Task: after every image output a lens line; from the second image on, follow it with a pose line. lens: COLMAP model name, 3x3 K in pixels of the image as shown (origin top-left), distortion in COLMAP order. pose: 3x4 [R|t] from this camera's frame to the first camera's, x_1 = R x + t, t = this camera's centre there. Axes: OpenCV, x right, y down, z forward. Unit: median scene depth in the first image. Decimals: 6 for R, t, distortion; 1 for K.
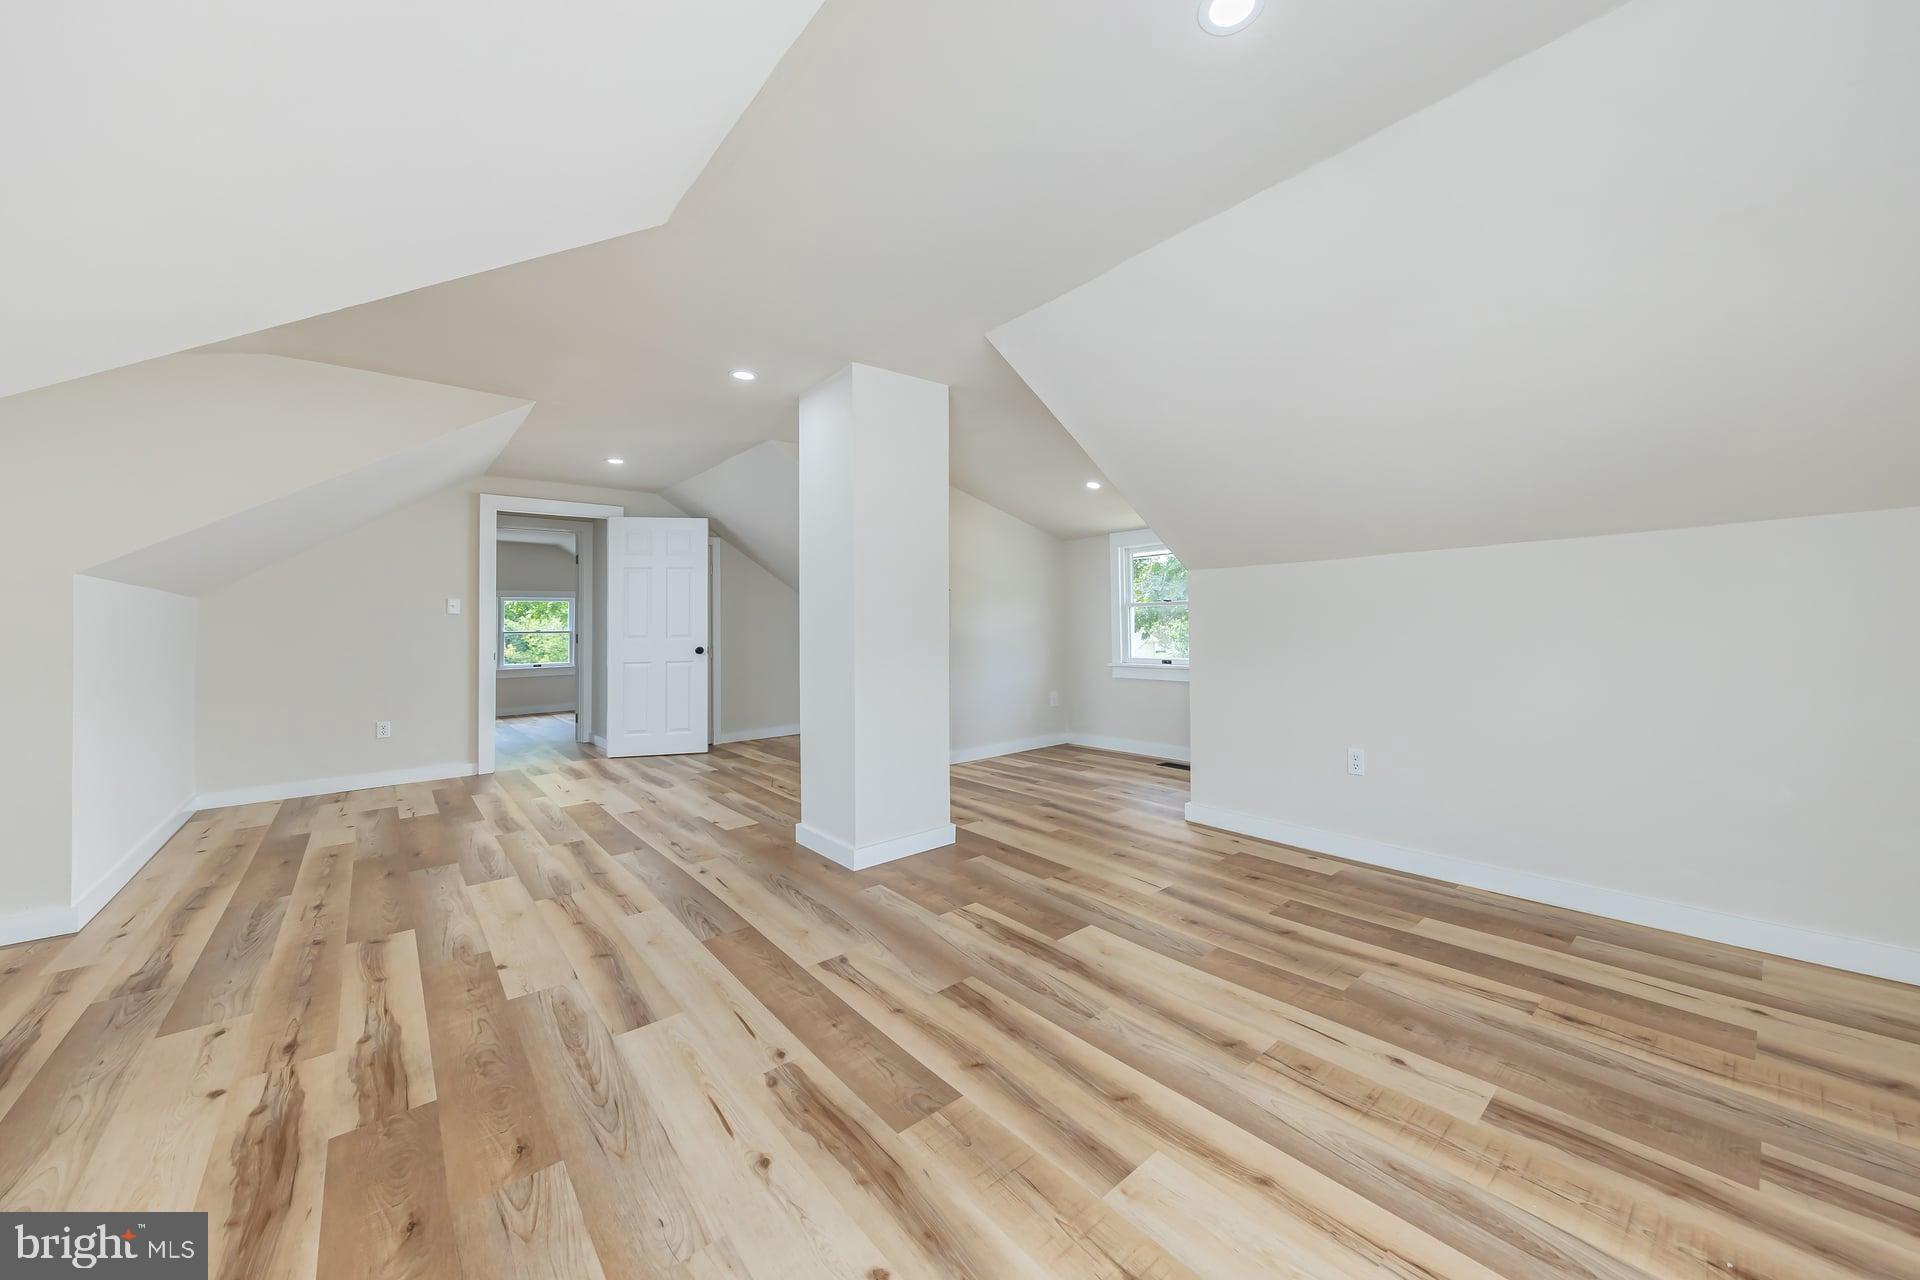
lens RADIAL K [[661.1, 0, 962.9], [0, 661.1, 624.4], [0, 0, 1]] dist [-0.000296, -0.000011]
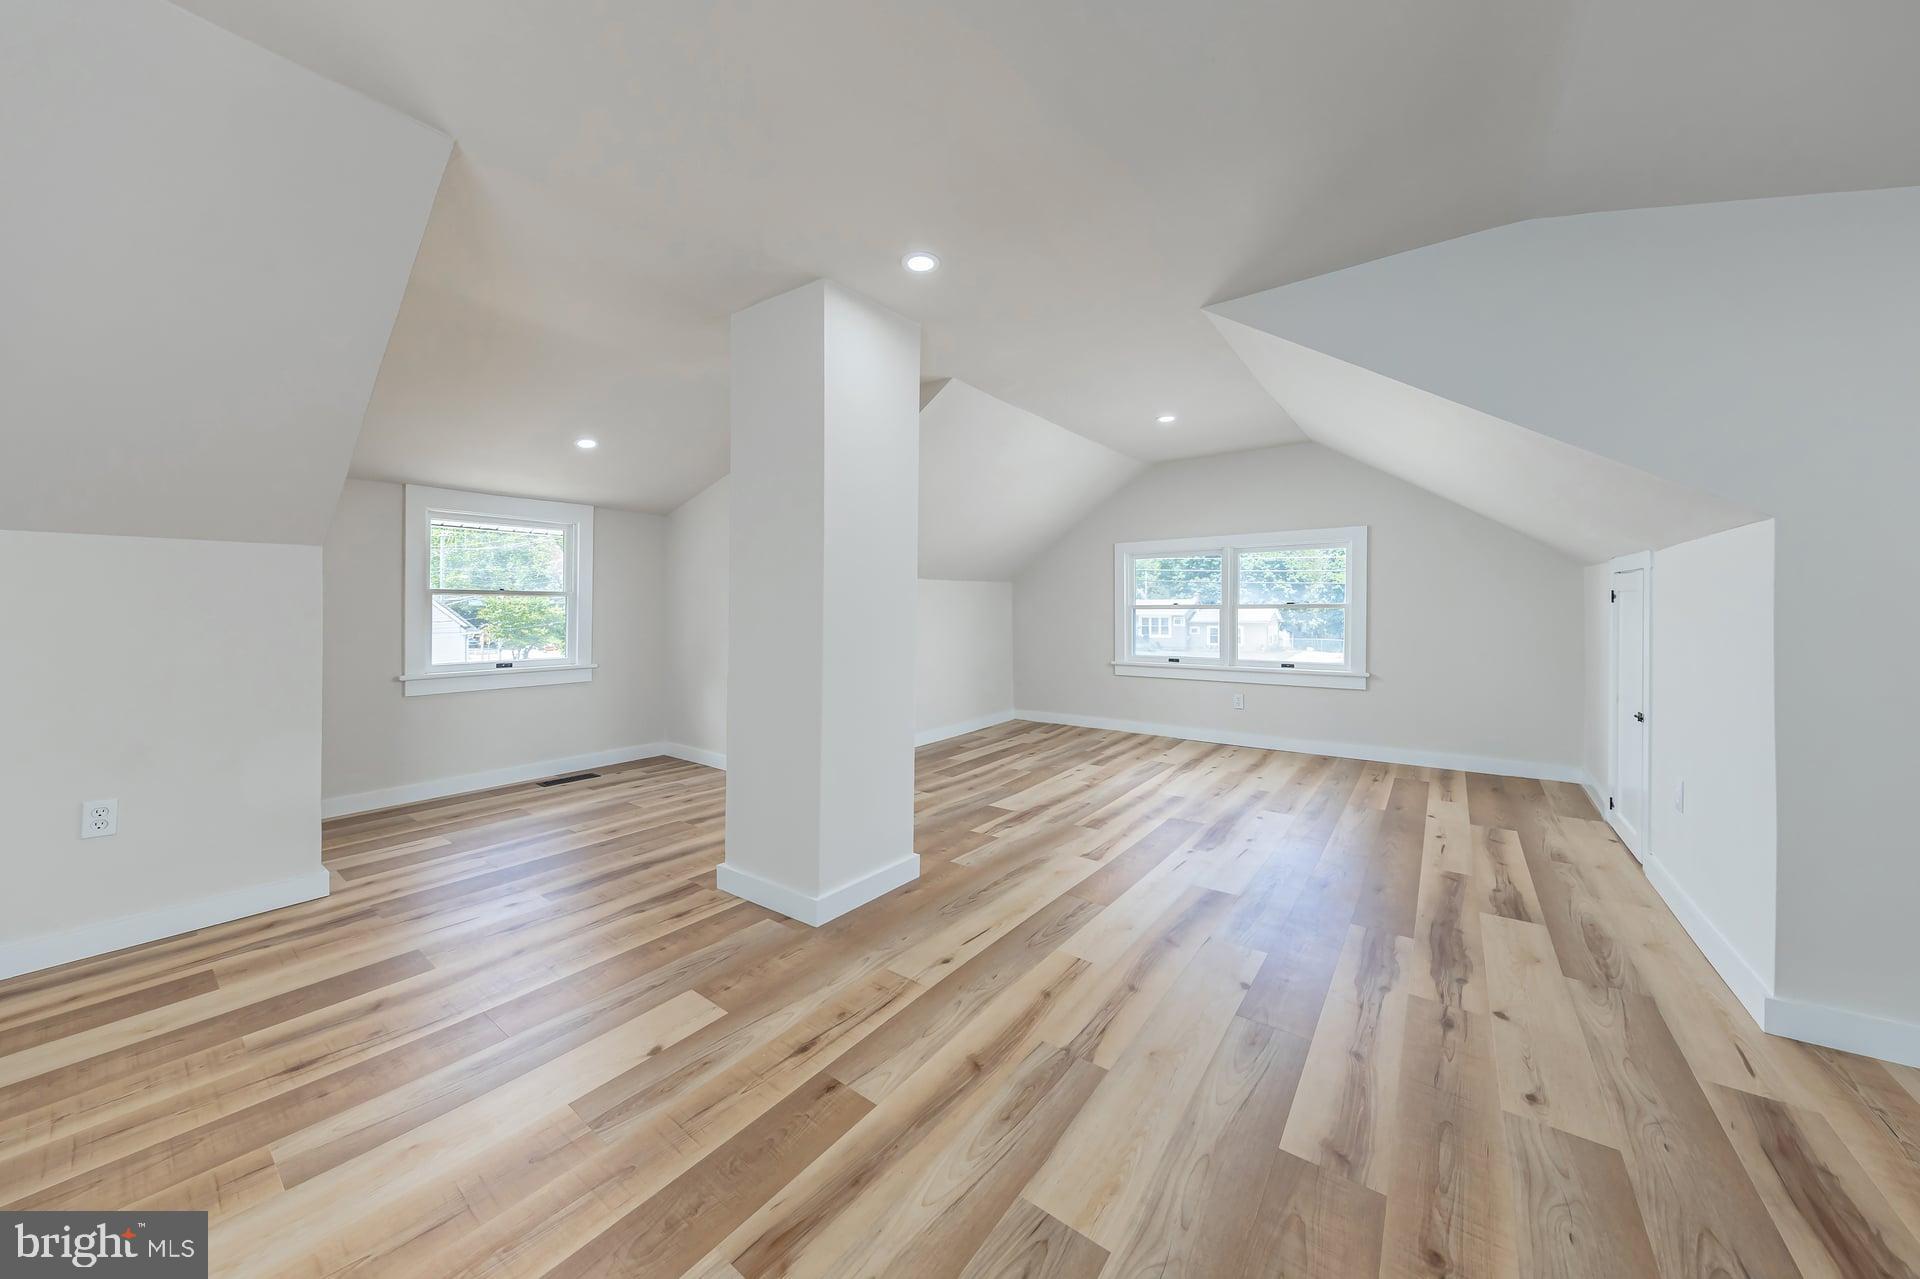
lens RADIAL K [[661.1, 0, 962.5], [0, 661.1, 626.6], [0, 0, 1]] dist [-0.000296, -0.000011]
pose [[-0.206781, -0.004345, 0.978378, -1.330703], [0.008632, 0.999943, 0.006265, 0.021072], [-0.978349, 0.009741, -0.206732, 1.386156]]
